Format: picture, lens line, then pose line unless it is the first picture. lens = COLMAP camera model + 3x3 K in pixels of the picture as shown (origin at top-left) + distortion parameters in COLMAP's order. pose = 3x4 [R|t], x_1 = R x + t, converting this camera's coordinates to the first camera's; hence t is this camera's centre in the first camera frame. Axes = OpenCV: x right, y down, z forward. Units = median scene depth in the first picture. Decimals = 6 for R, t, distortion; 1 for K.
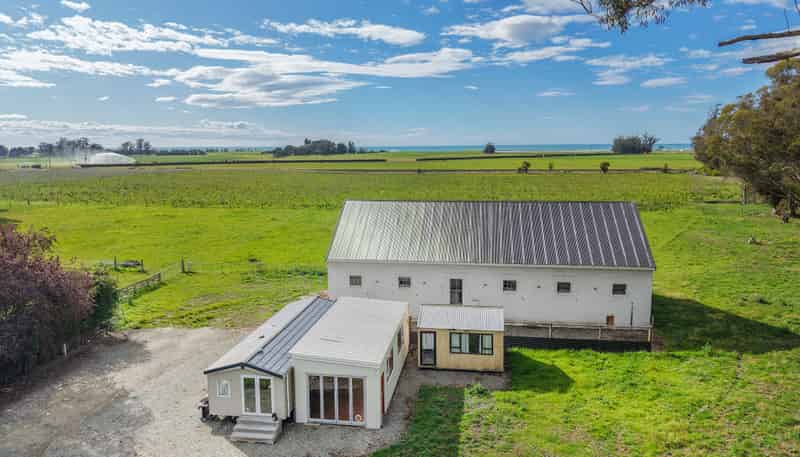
lens RADIAL K [[599.9, 0, 400.0], [0, 599.9, 228.5], [0, 0, 1]] dist [0.043946, -0.052466]
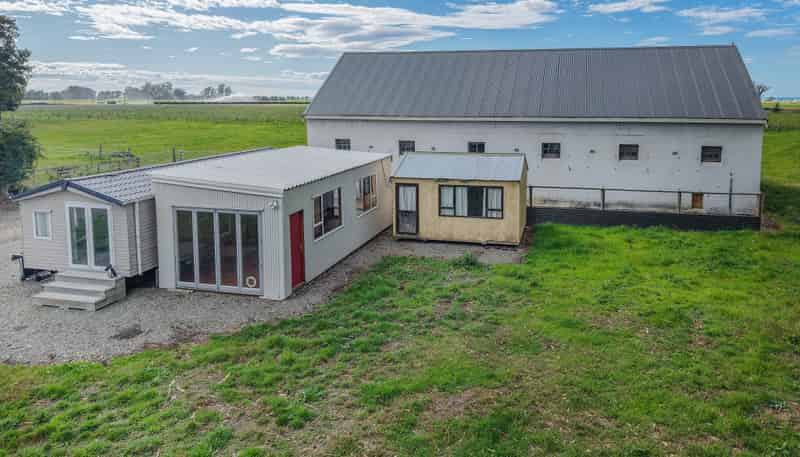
lens RADIAL K [[613.5, 0, 415.5], [0, 613.5, 169.1], [0, 0, 1]] dist [0.014269, 0.000709]
pose [[0.993285, 0.016481, -0.114516, 0.134047], [-0.019516, 0.999486, -0.025435, 0.173414], [0.114038, 0.027500, 0.993096, 0.325313]]
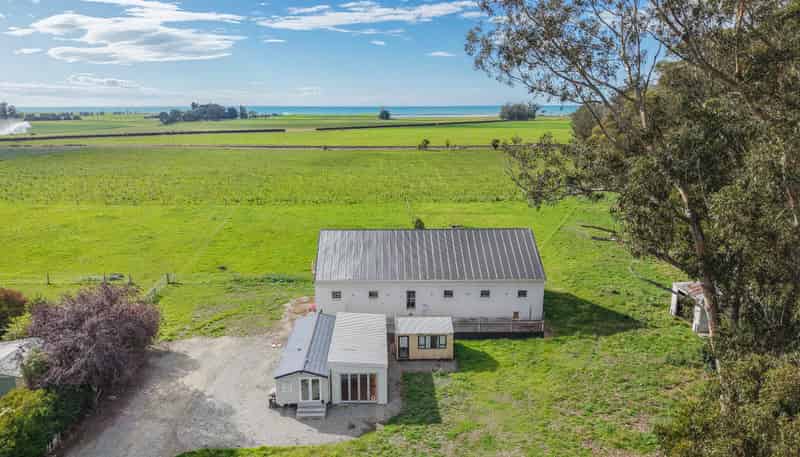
lens RADIAL K [[599.9, 0, 400.0], [0, 599.9, 228.5], [0, 0, 1]] dist [0.043946, -0.052466]
pose [[0.984687, -0.033330, 0.171118, -0.208574], [0.022640, 0.997690, 0.064048, -0.190451], [-0.172857, -0.059193, 0.983167, -0.449556]]
